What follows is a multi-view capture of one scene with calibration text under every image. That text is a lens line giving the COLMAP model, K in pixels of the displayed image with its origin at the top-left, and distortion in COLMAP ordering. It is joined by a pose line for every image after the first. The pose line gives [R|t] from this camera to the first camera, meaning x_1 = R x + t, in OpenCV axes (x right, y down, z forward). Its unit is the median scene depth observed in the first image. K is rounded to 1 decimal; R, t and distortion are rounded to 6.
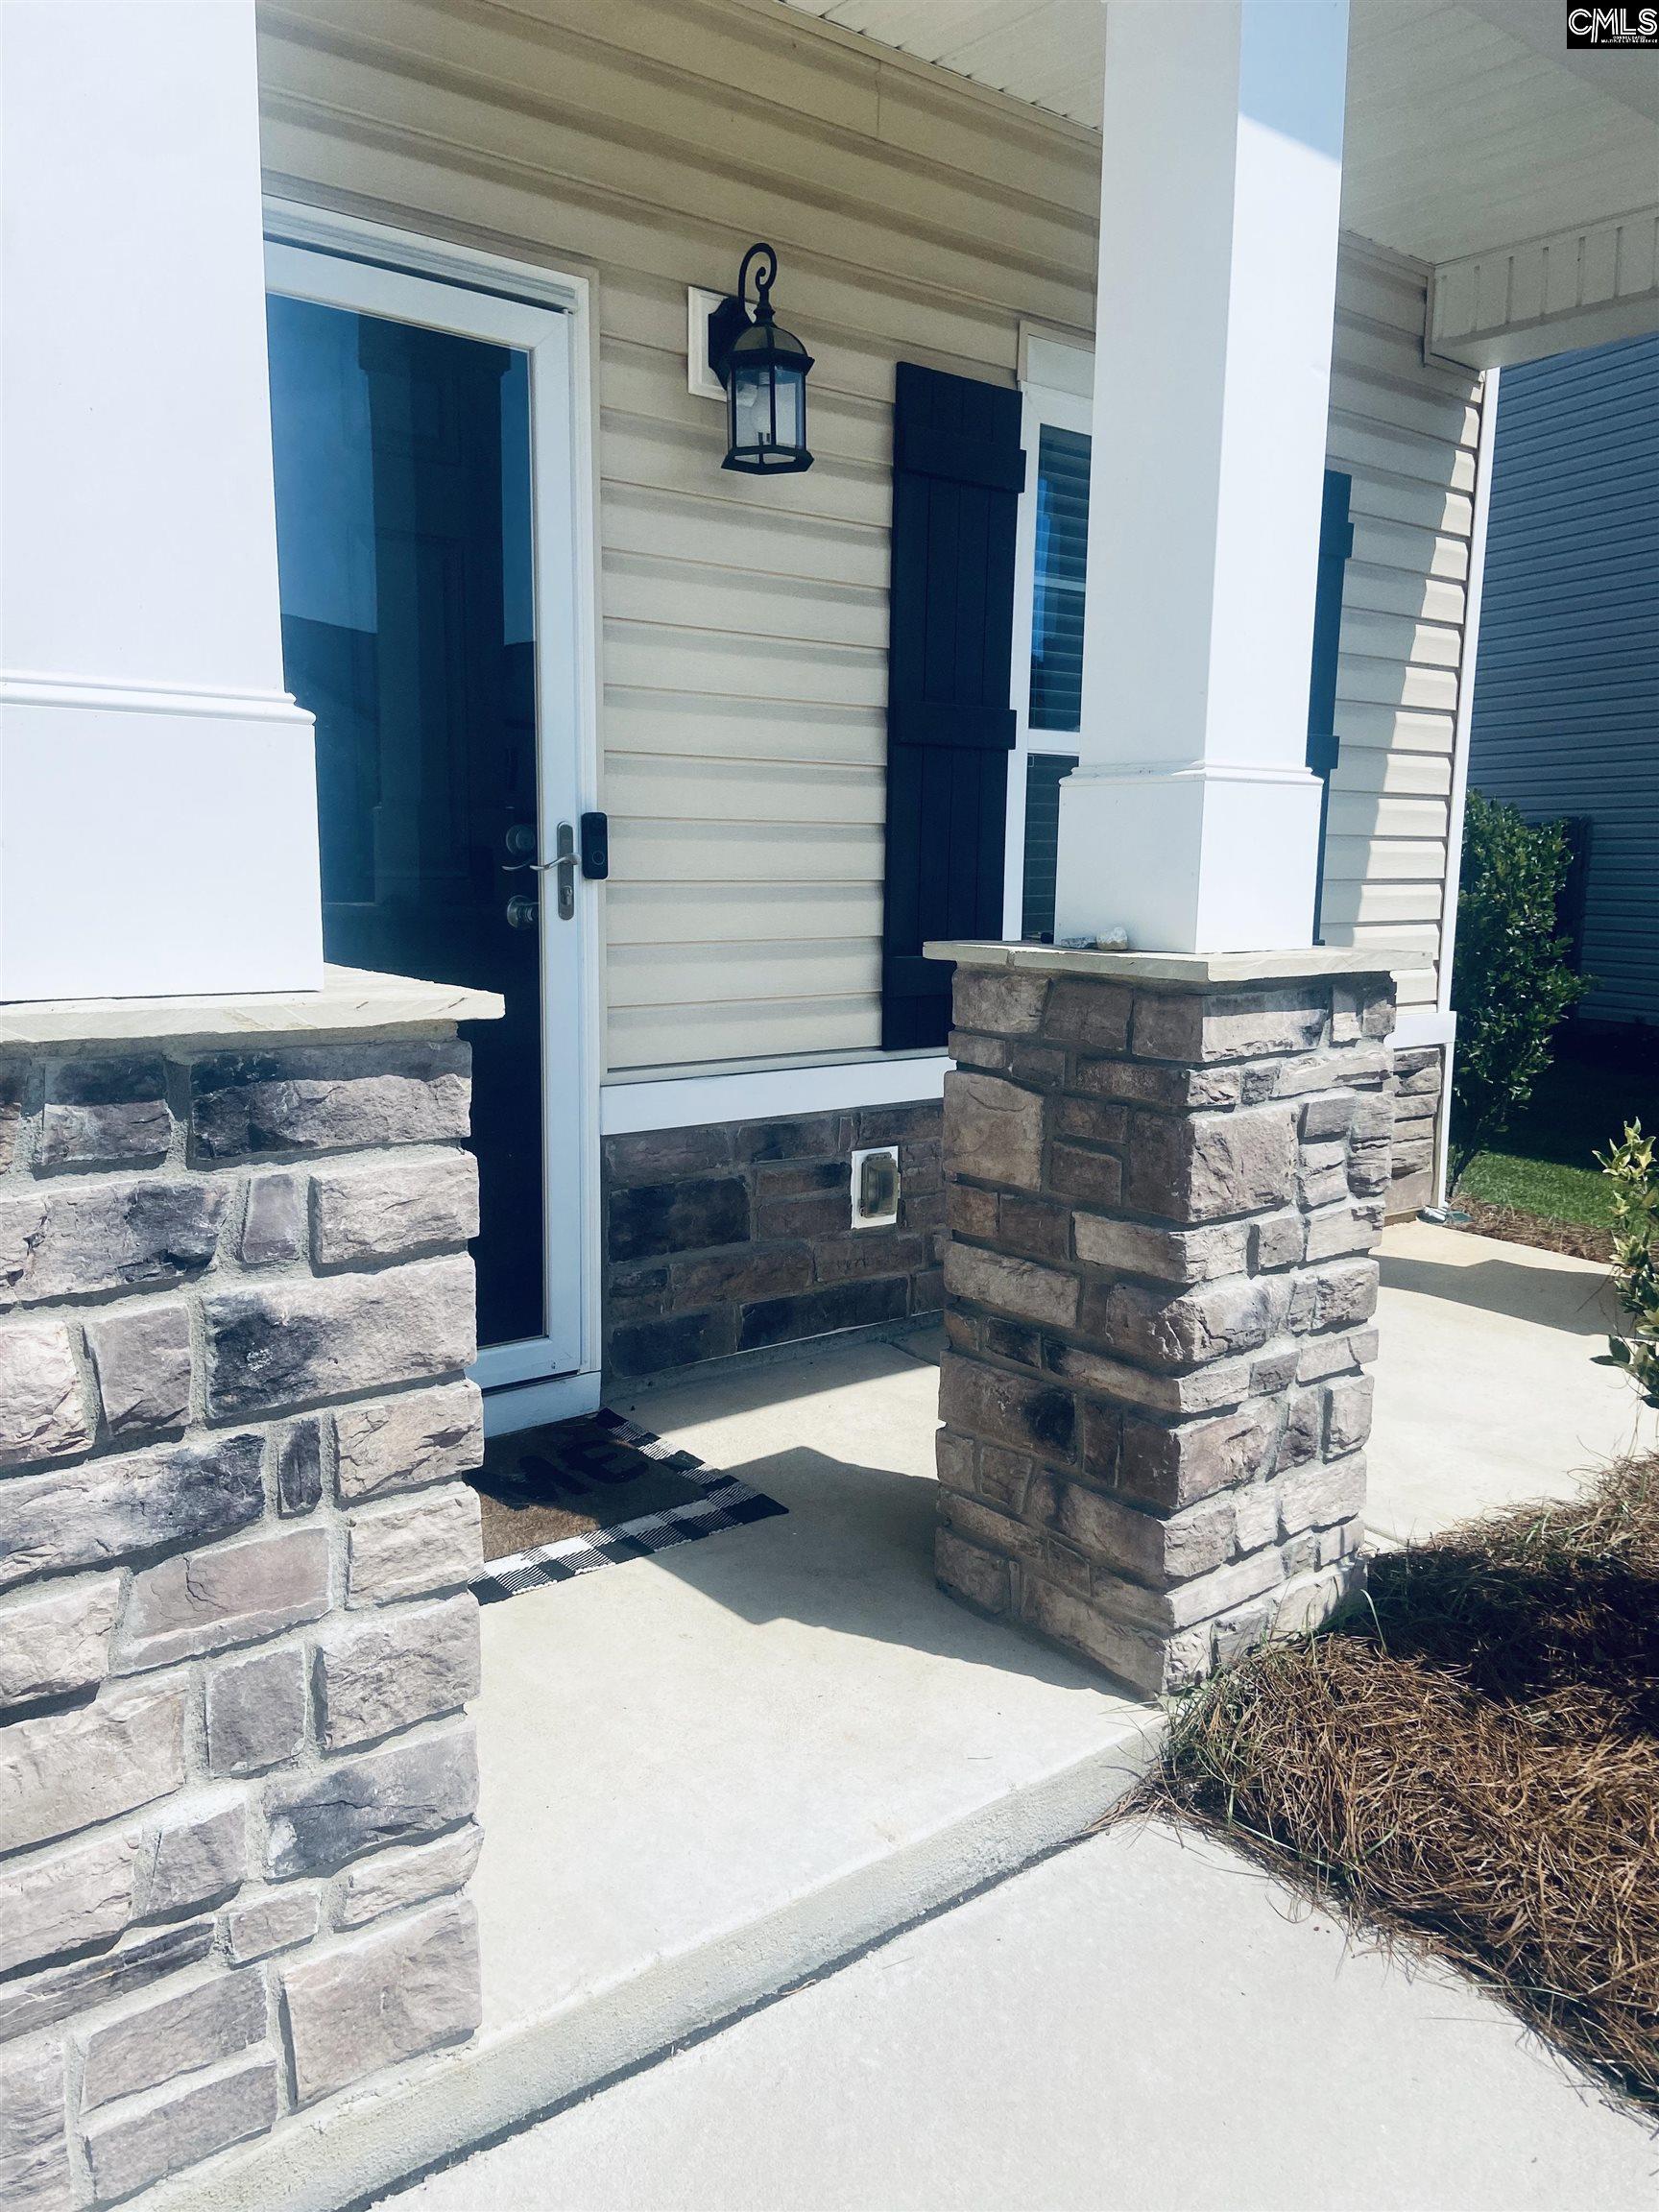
lens RADIAL K [[1663.0, 0, 826.2], [0, 1663.0, 1101.8], [0, 0, 1]] dist [0.109317, -0.132624]
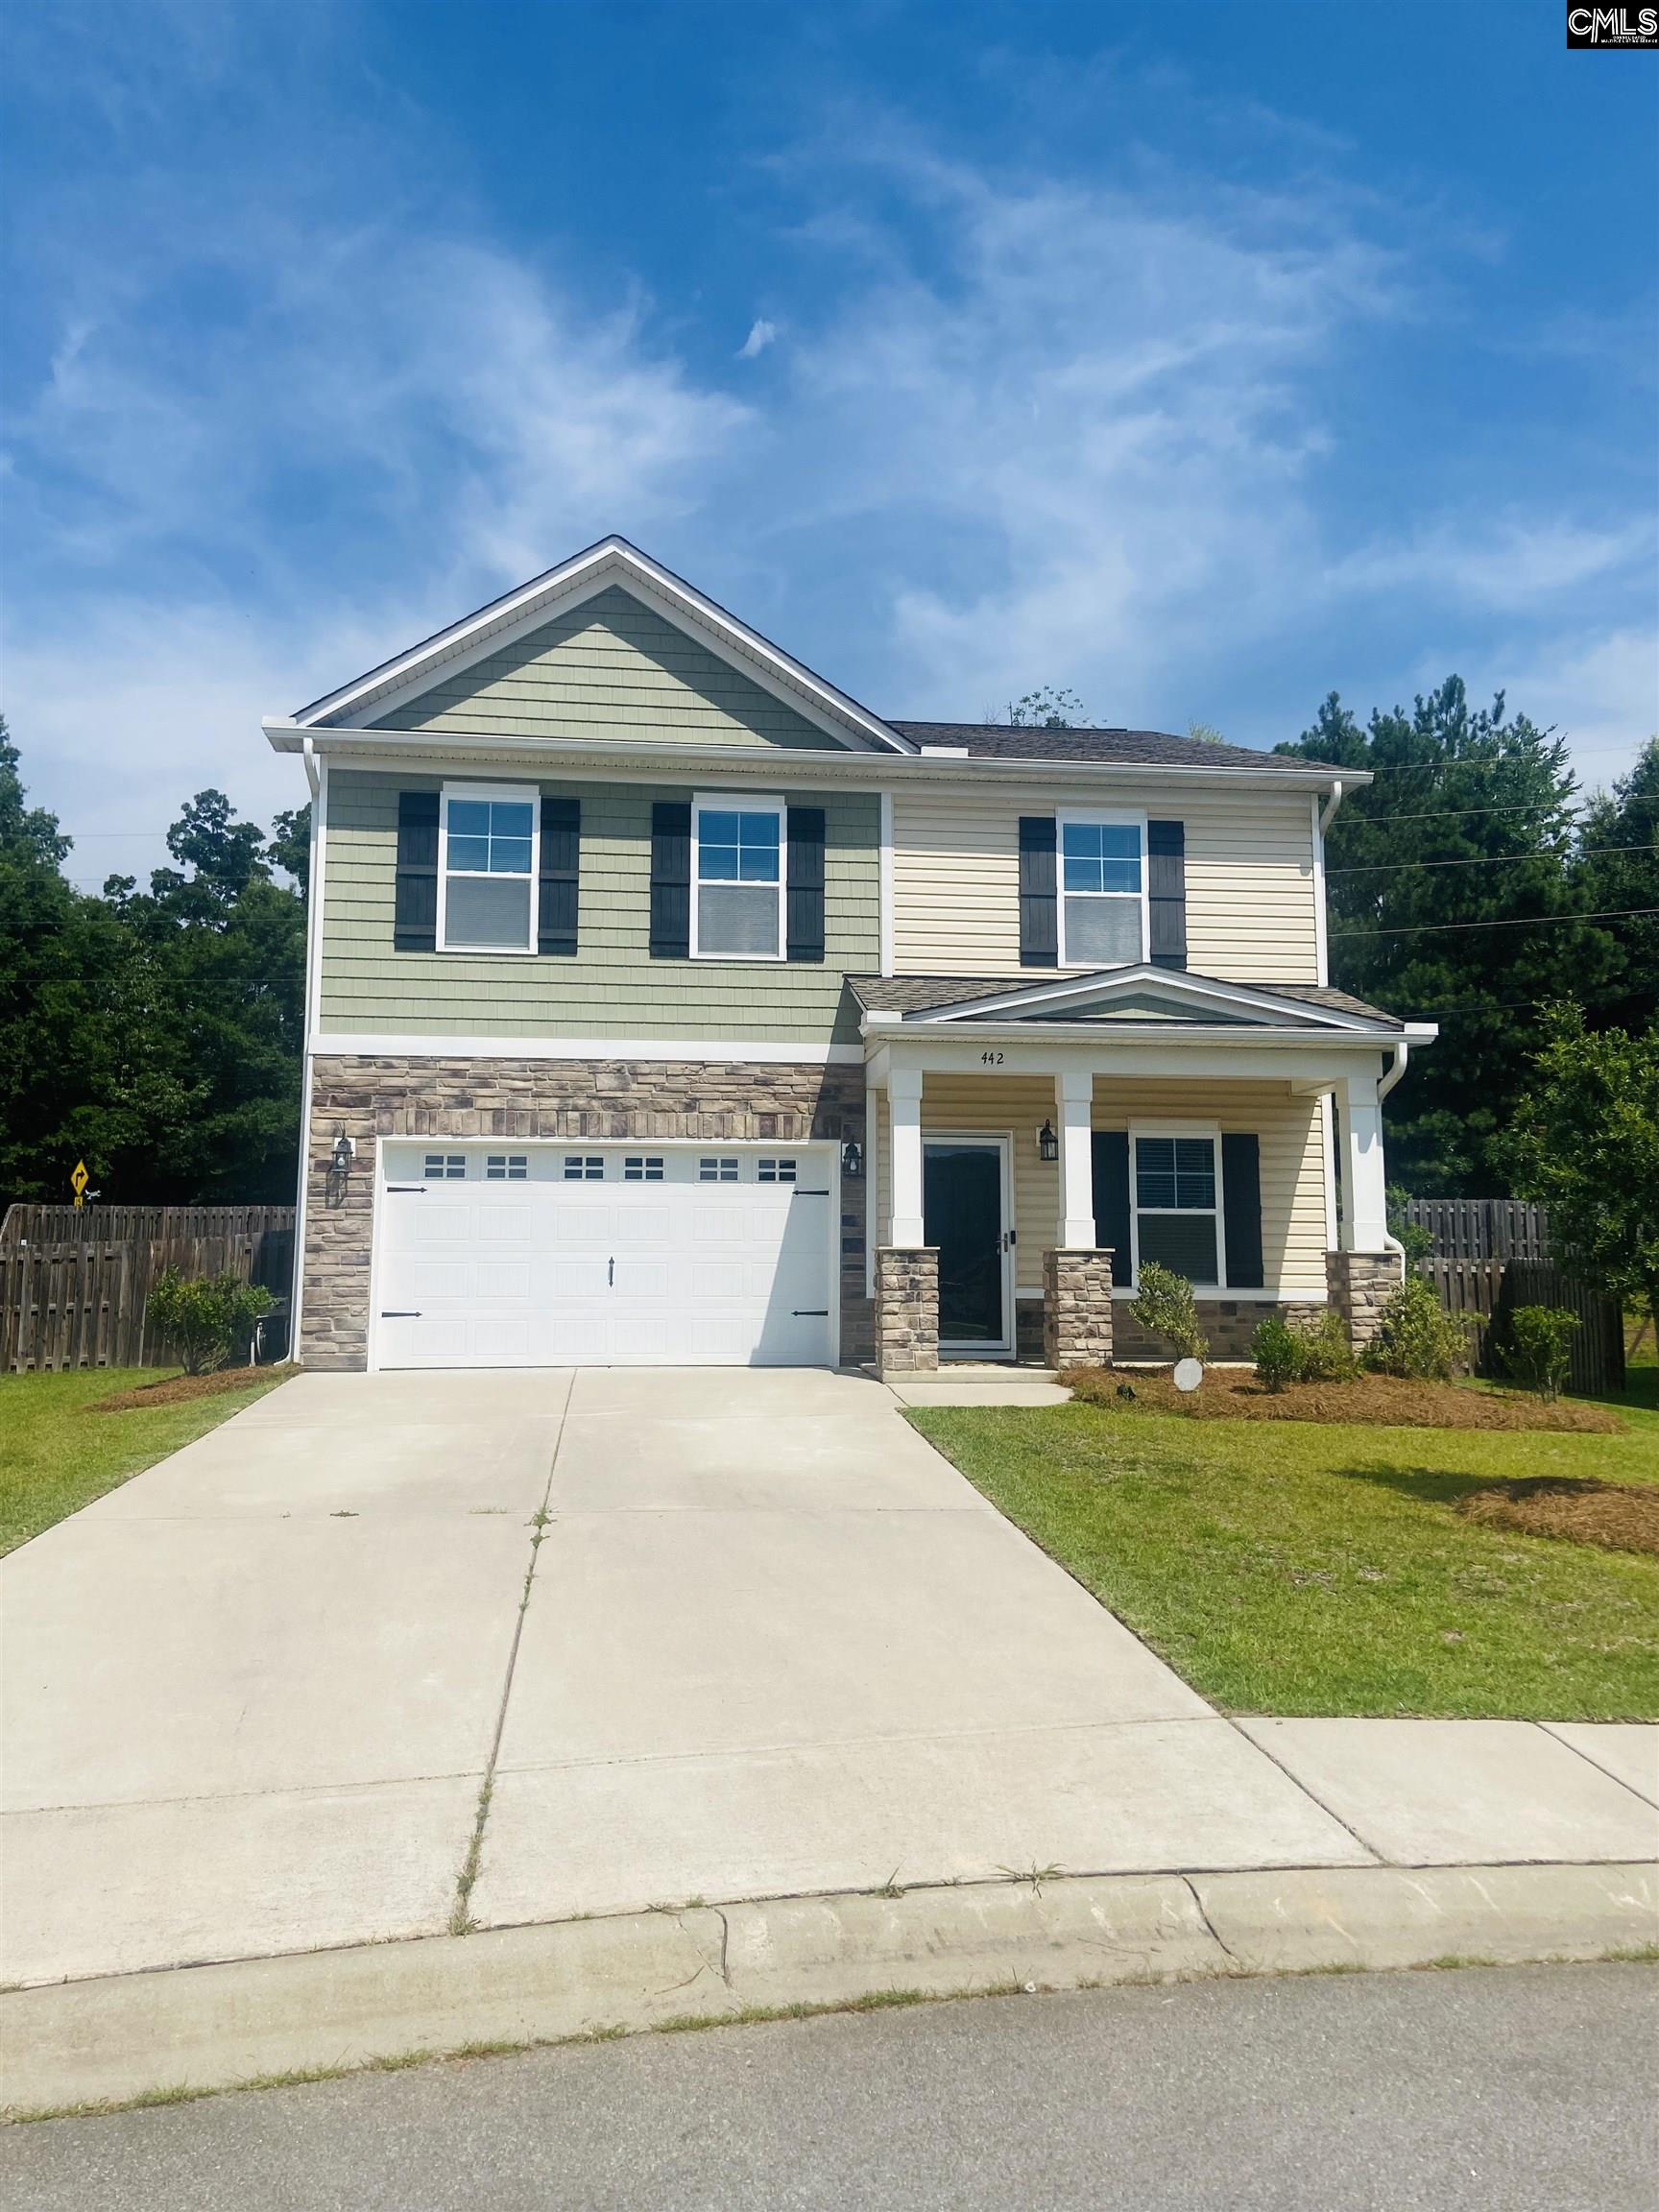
lens RADIAL K [[1675.9, 0, 828.3], [0, 1675.9, 1104.3], [0, 0, 1]] dist [-0.001738, -0.000478]
pose [[0.848252, -0.068260, -0.525175, 2.026122], [-0.072195, 0.967496, -0.242360, 0.705511], [0.524648, 0.243498, 0.815753, -3.416195]]
